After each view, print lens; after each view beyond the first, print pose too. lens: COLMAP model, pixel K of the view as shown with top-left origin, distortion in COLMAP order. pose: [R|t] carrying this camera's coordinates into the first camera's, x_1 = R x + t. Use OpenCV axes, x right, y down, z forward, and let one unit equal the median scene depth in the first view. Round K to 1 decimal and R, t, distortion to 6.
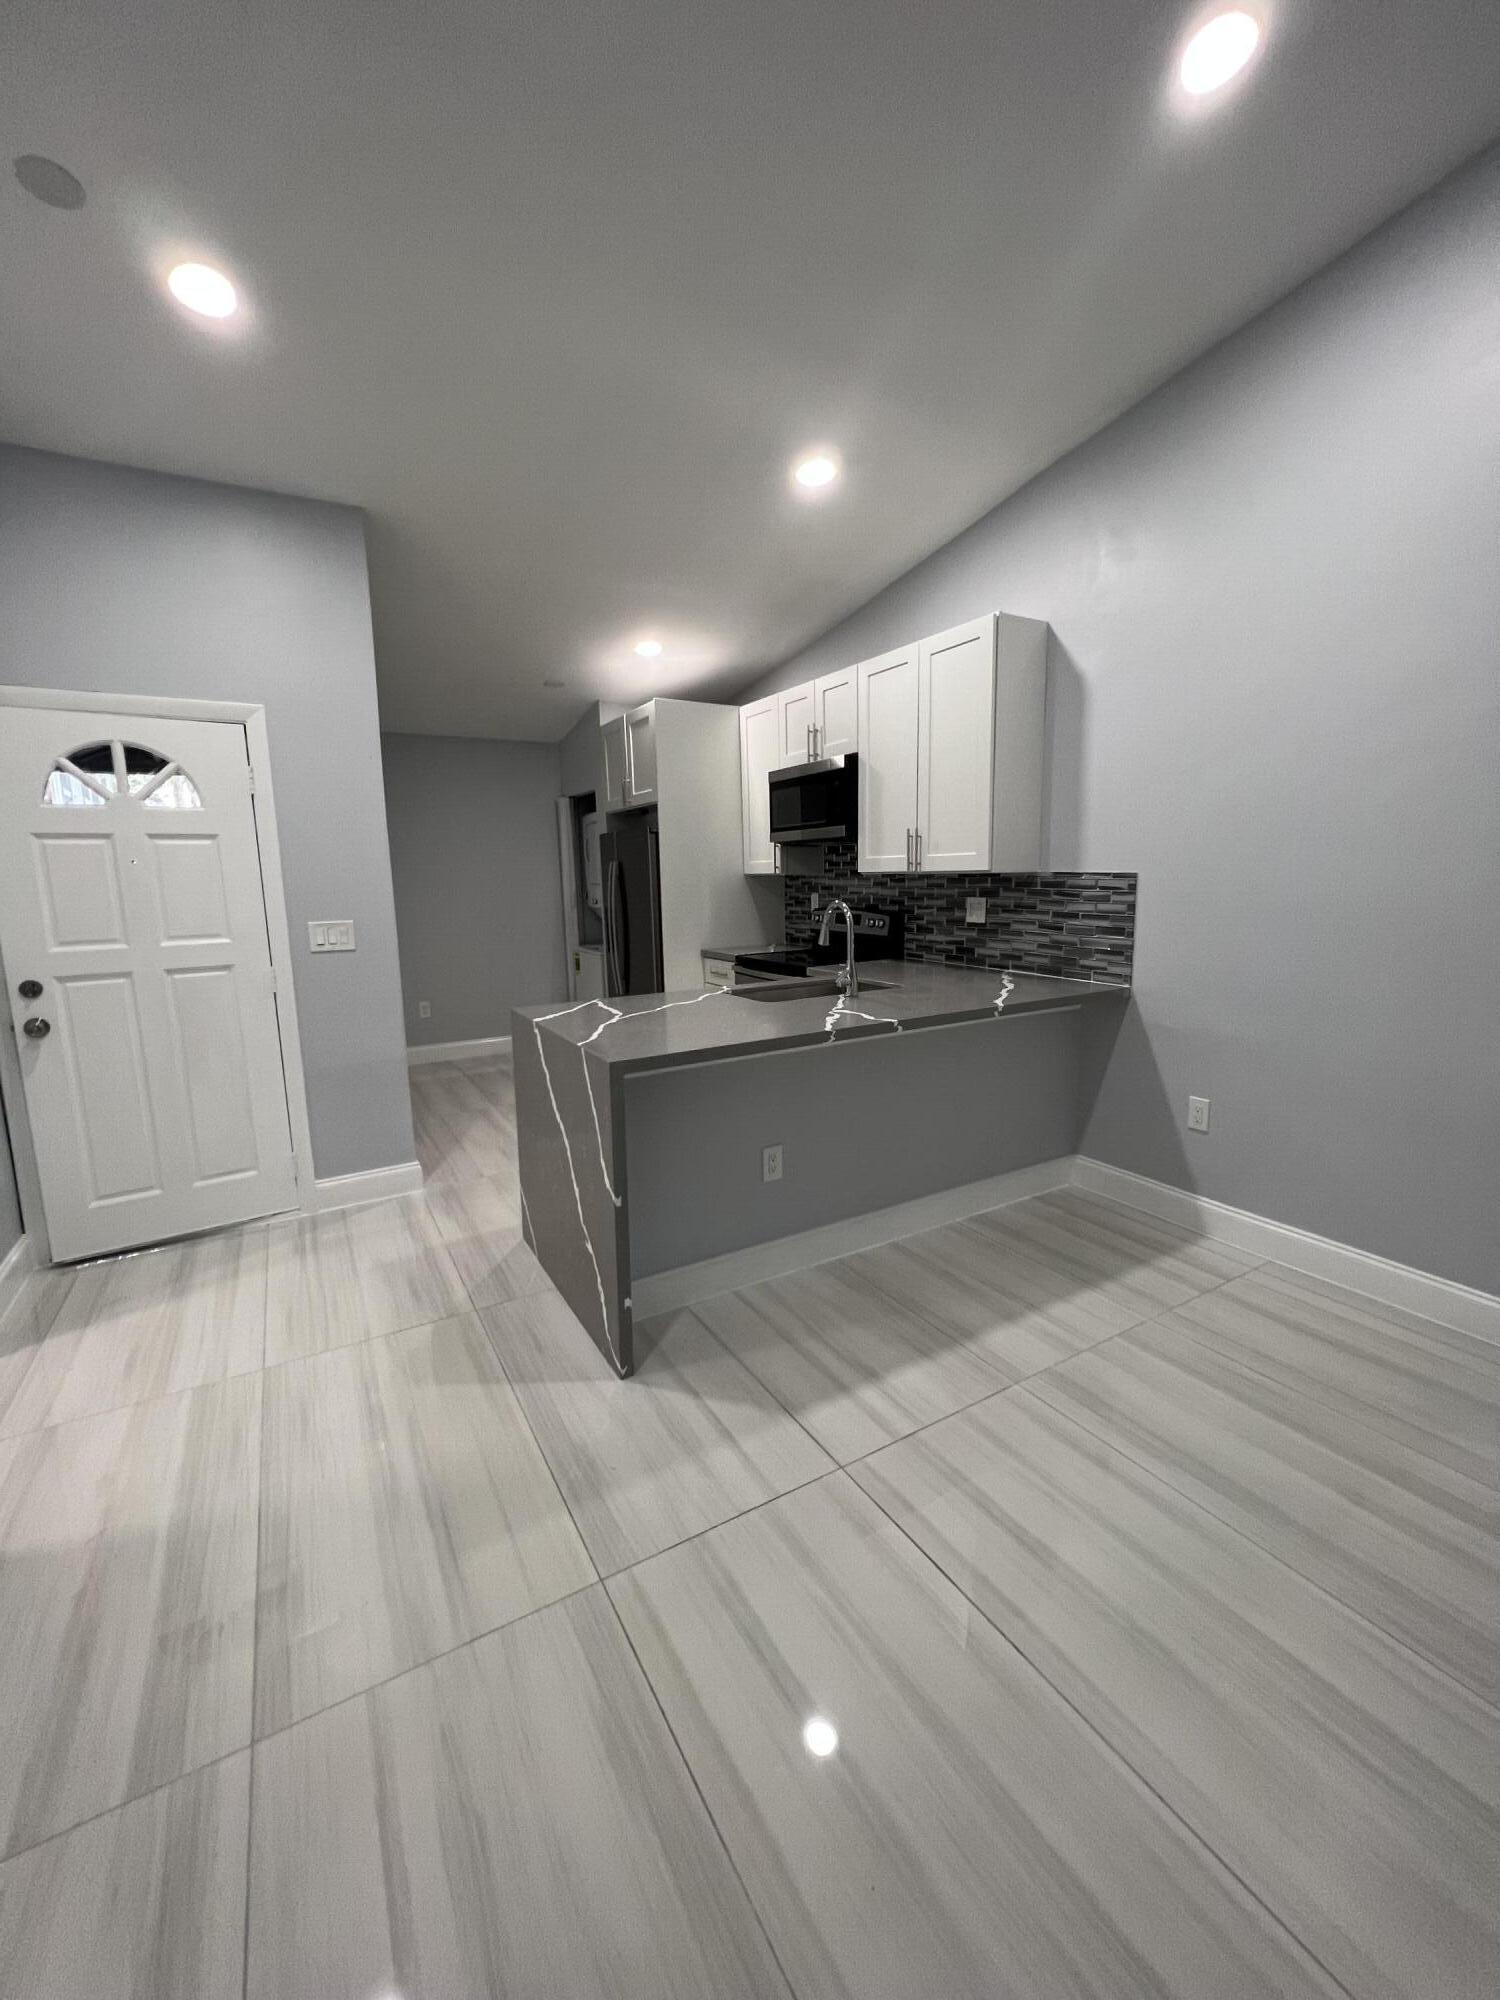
lens RADIAL K [[802.3, 0, 753.6], [0, 802.3, 1002.0], [0, 0, 1]] dist [-0.001567, 0.001273]
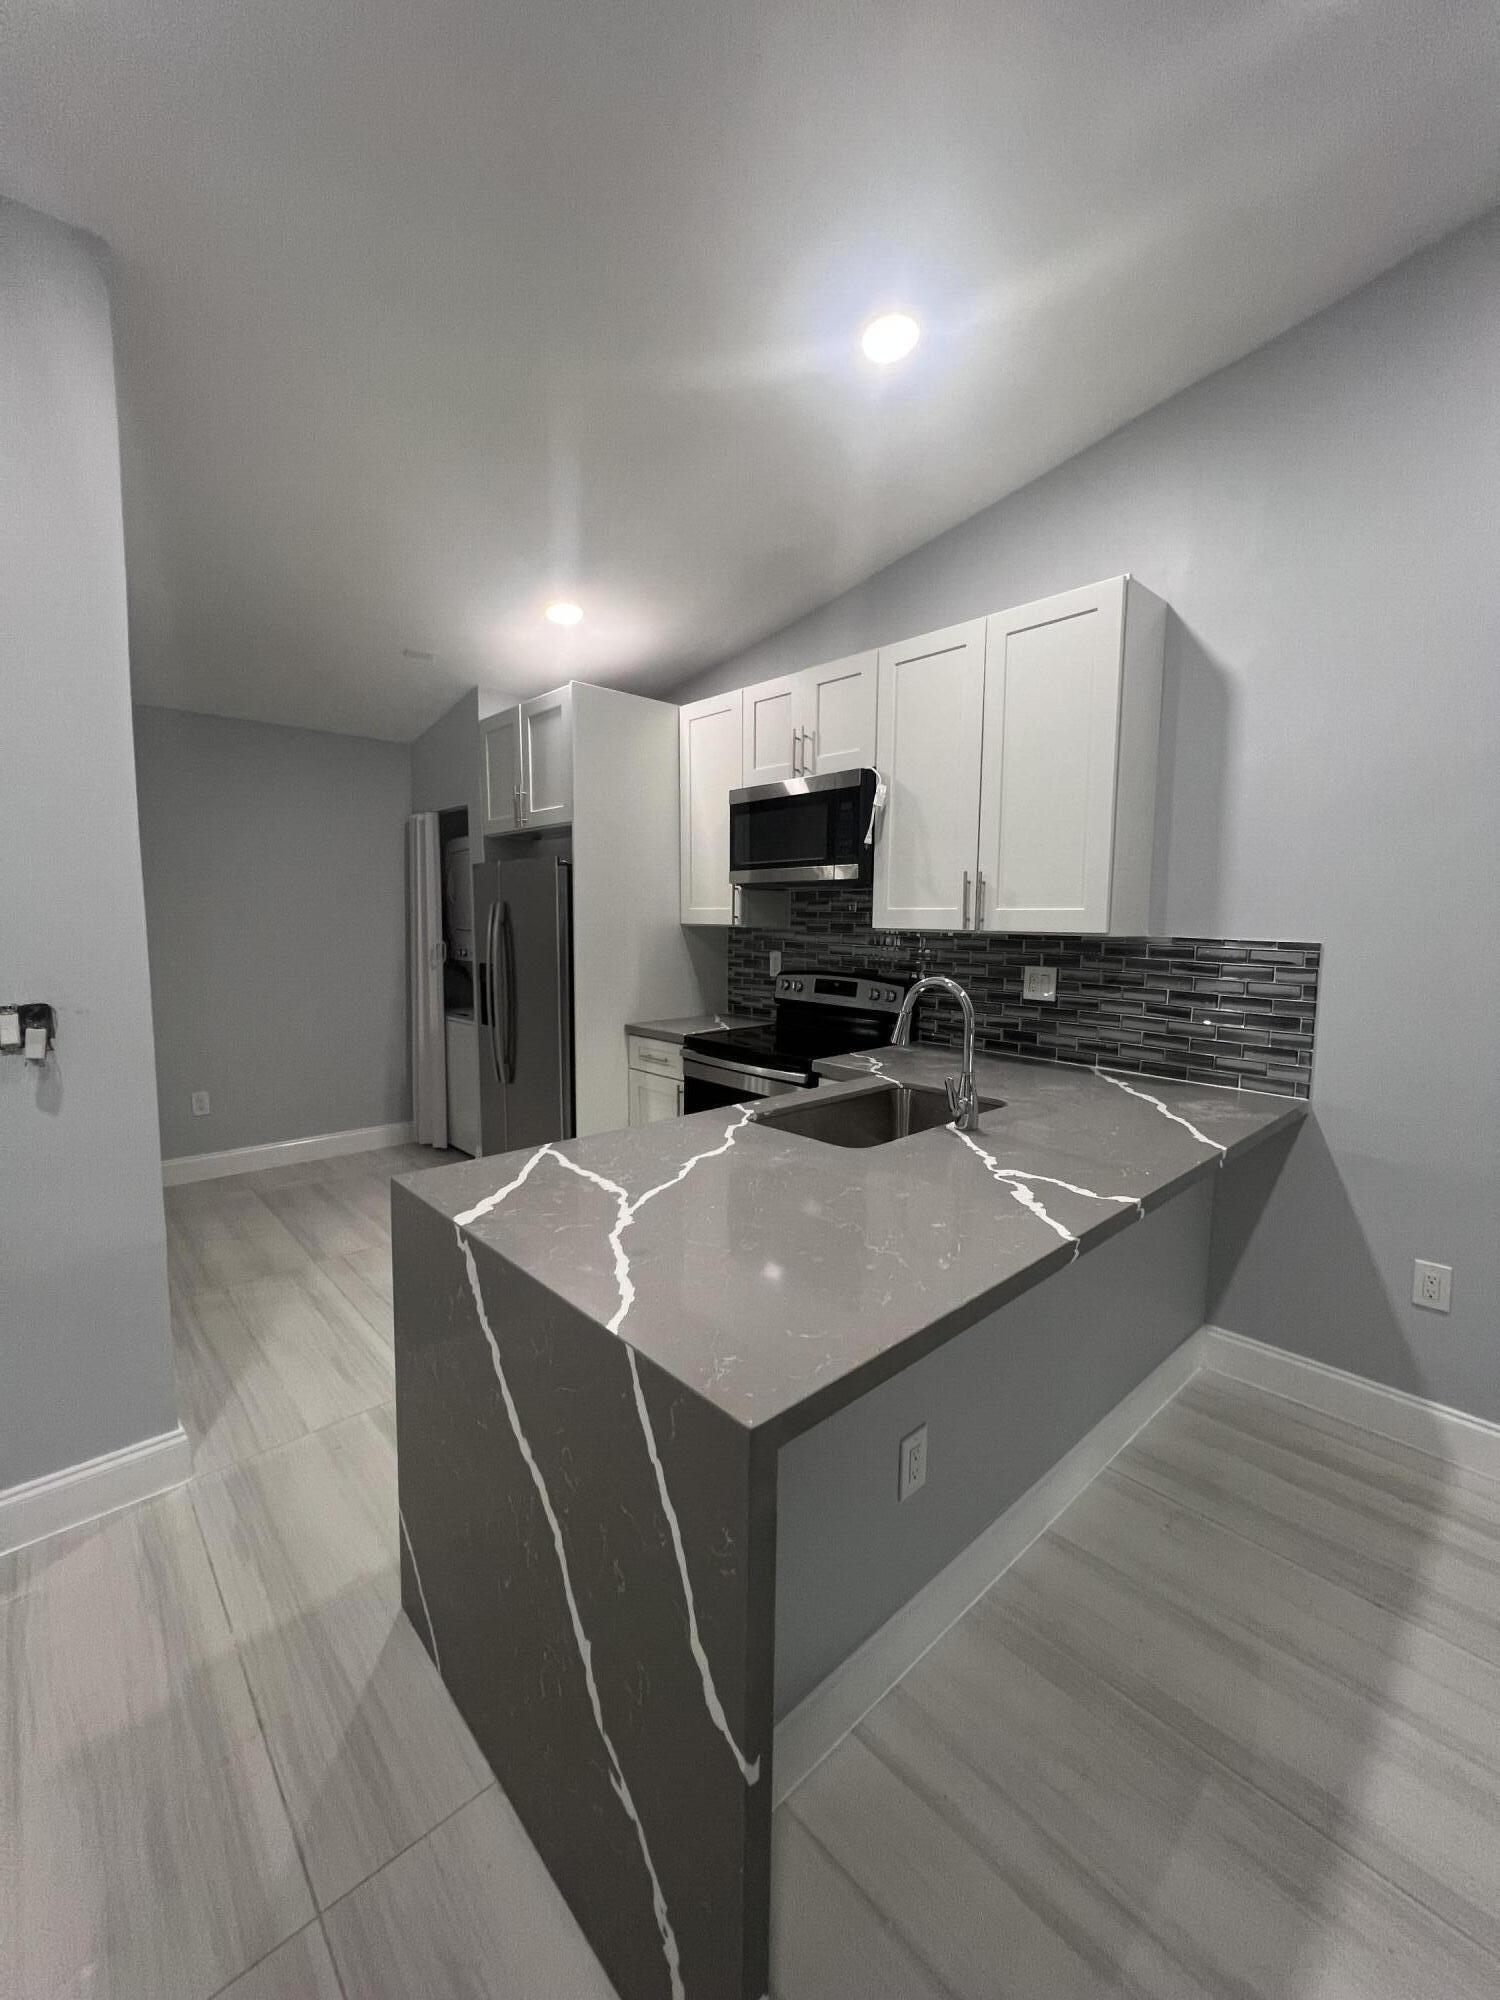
lens RADIAL K [[802.3, 0, 754.5], [0, 802.3, 1000.6], [0, 0, 1]] dist [-0.001567, 0.001273]
pose [[0.976568, 0.005832, 0.215130, -0.159562], [0.006312, 0.998427, -0.055717, -0.066312], [-0.215117, 0.055769, 0.974995, 0.373111]]
